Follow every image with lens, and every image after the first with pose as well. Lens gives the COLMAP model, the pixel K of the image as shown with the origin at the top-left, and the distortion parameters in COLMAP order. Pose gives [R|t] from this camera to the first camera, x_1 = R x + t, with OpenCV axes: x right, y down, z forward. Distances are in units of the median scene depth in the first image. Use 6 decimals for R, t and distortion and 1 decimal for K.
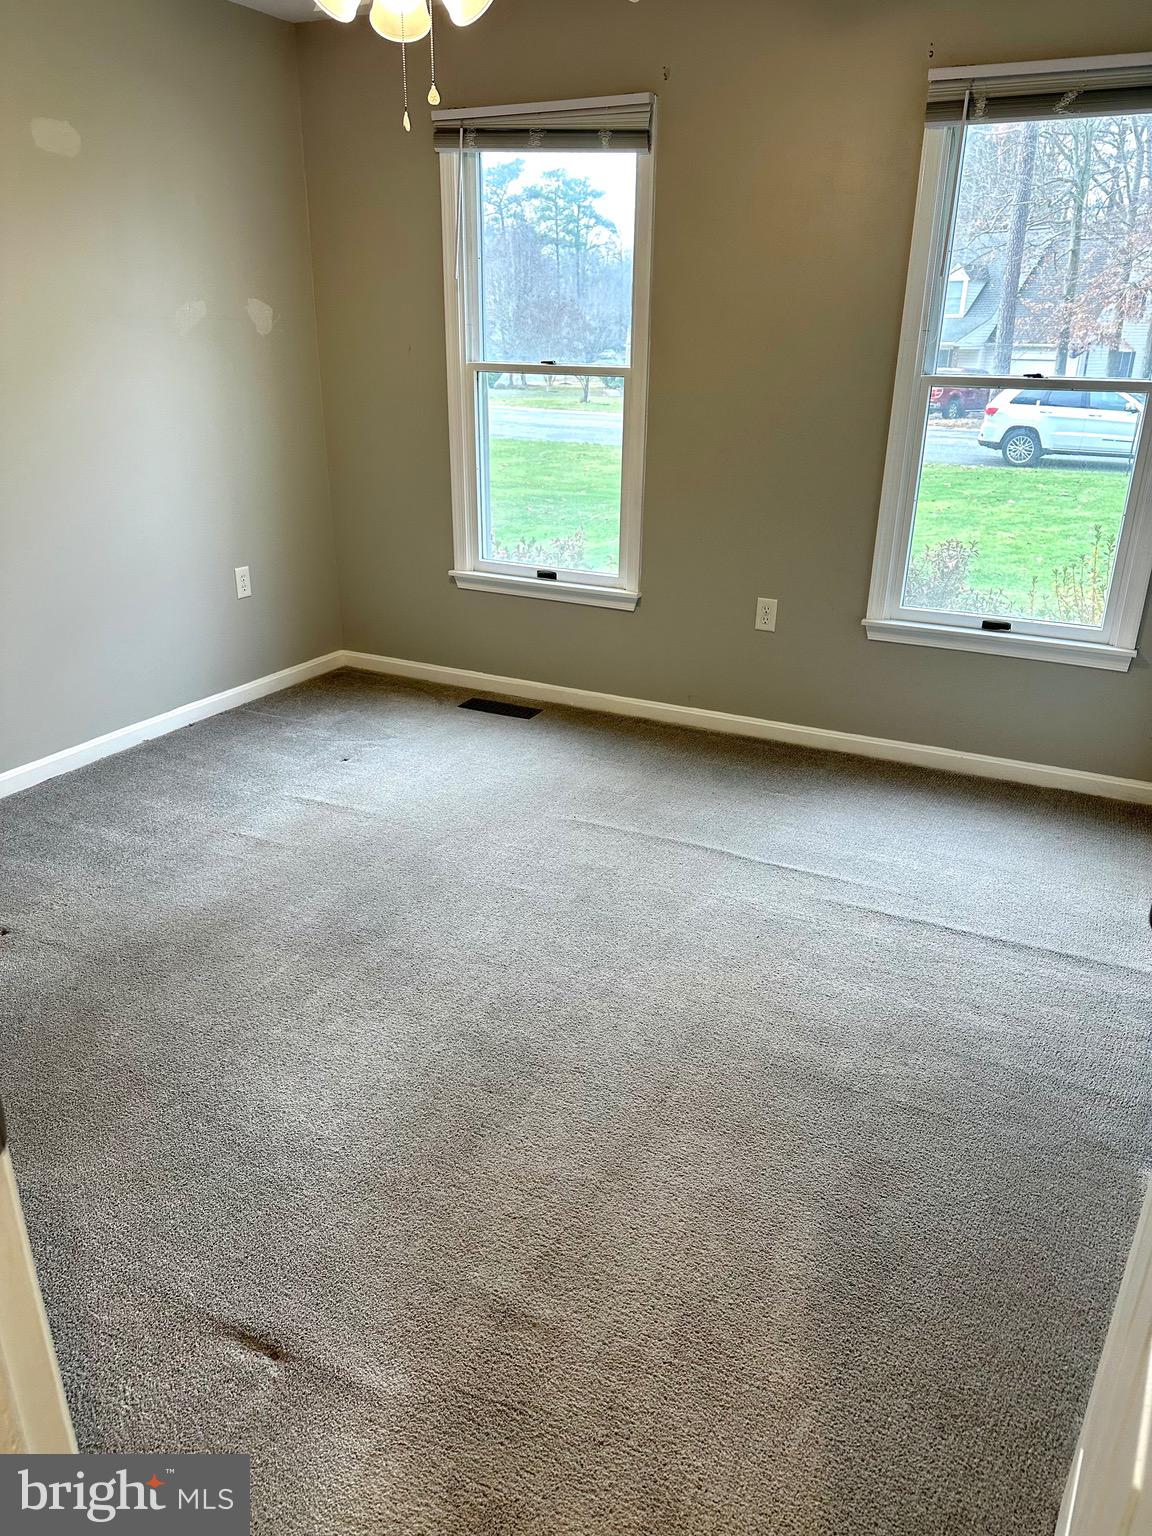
lens RADIAL K [[1081.2, 0, 561.8], [0, 1081.2, 768.6], [0, 0, 1]] dist [0.050342, -0.080650]
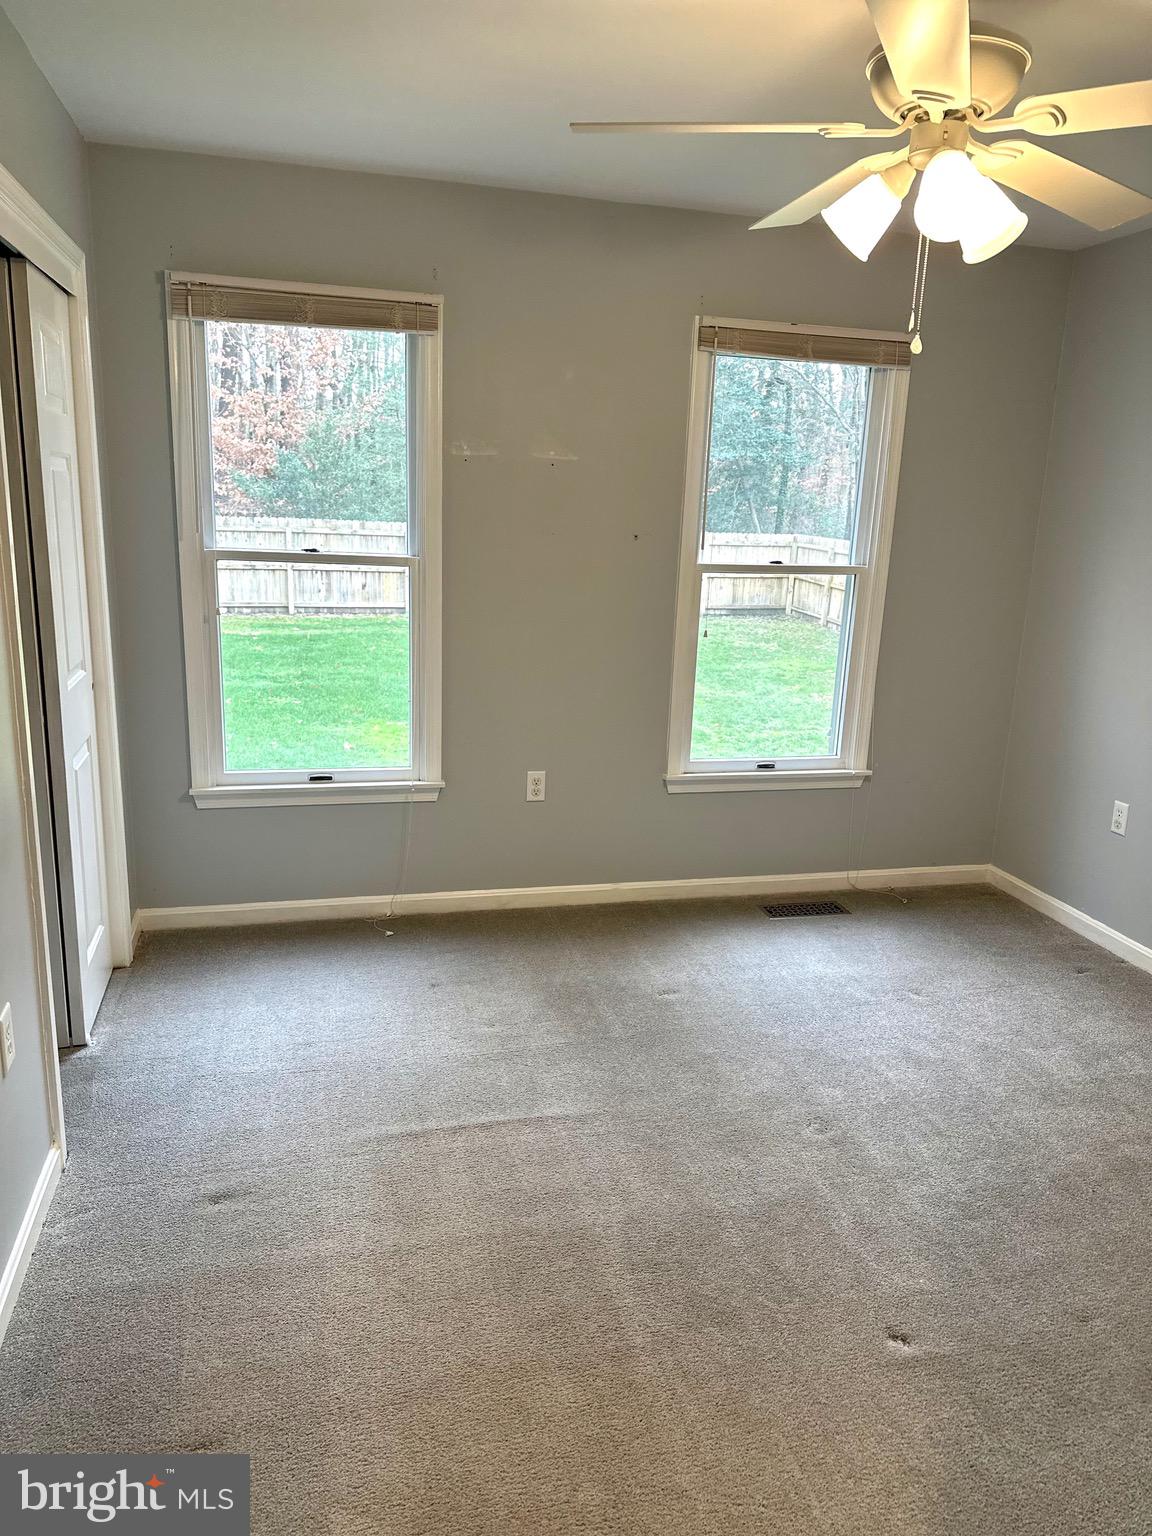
lens RADIAL K [[1081.2, 0, 567.0], [0, 1081.2, 767.5], [0, 0, 1]] dist [0.050342, -0.080650]
pose [[0.775192, -0.132347, 0.617706, -0.427115], [0.222045, 0.972499, -0.070293, -0.084794], [-0.591416, 0.191649, 0.783261, 0.197177]]
